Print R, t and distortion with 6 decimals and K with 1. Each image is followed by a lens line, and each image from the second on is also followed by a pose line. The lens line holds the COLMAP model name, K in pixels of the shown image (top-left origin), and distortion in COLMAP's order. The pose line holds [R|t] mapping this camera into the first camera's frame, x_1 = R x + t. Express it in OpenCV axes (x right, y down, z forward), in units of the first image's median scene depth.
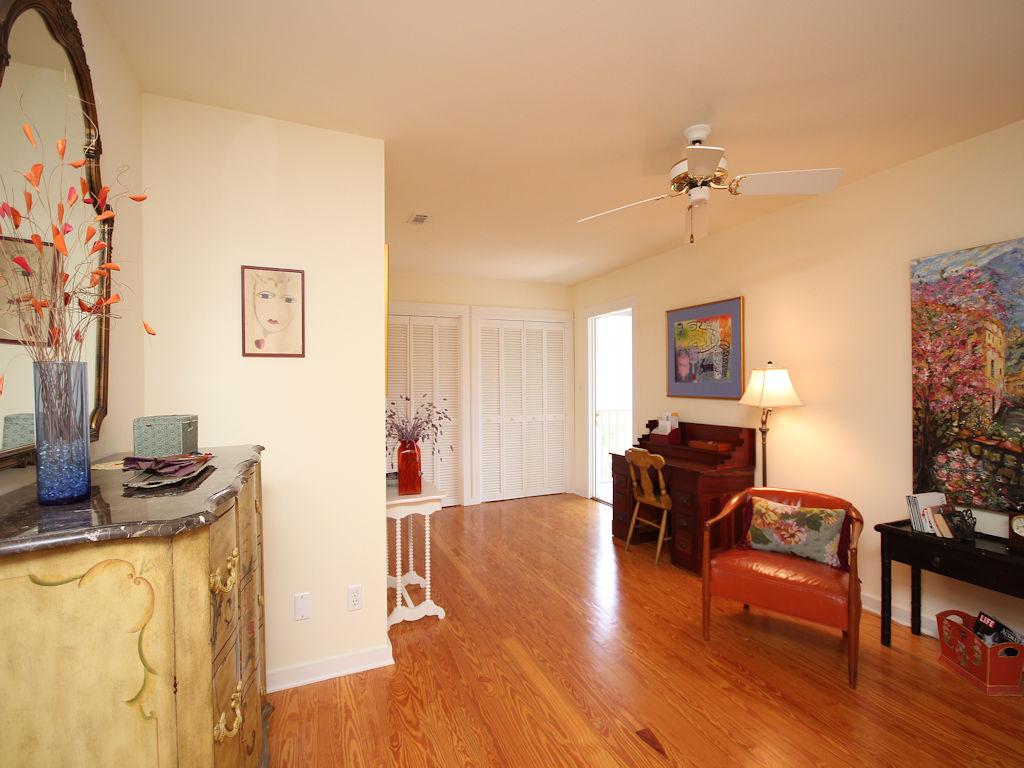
lens RADIAL K [[474.4, 0, 515.1], [0, 474.4, 383.7], [0, 0, 1]] dist [0.001049, -0.005843]
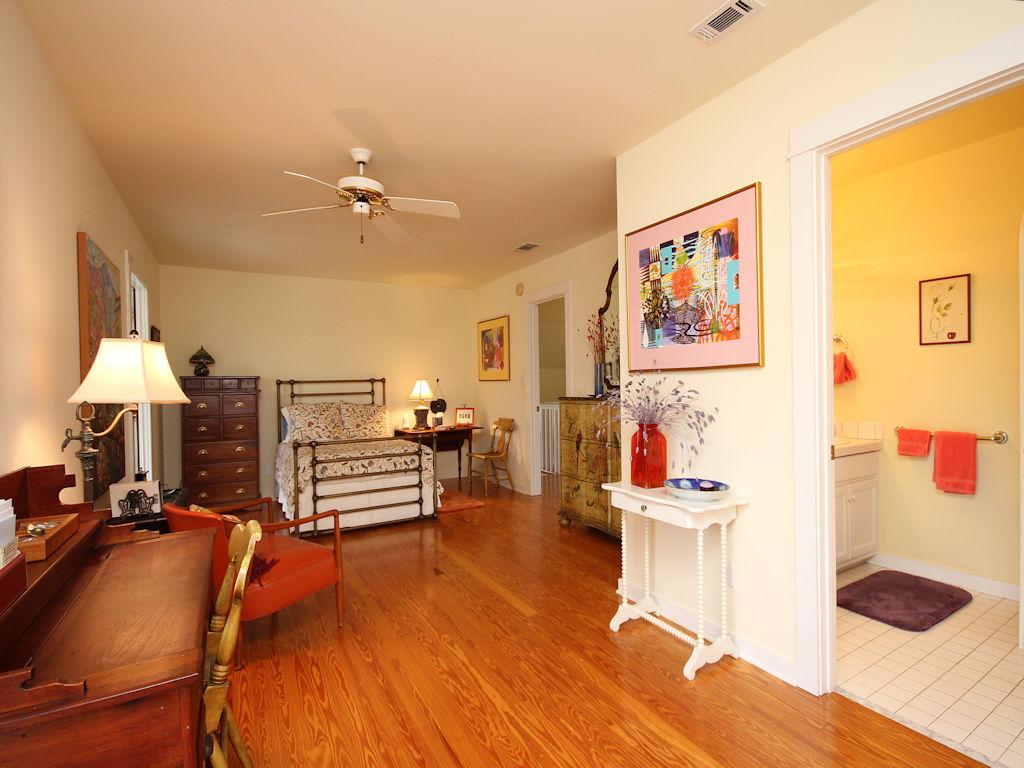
lens RADIAL K [[476.1, 0, 516.5], [0, 476.1, 389.3], [0, 0, 1]] dist [-0.003237, -0.000291]
pose [[-0.992127, 0.027222, -0.122243, 0.127199], [0.025391, 0.999541, 0.016512, 0.019235], [0.122636, 0.013279, -0.992363, 1.908459]]
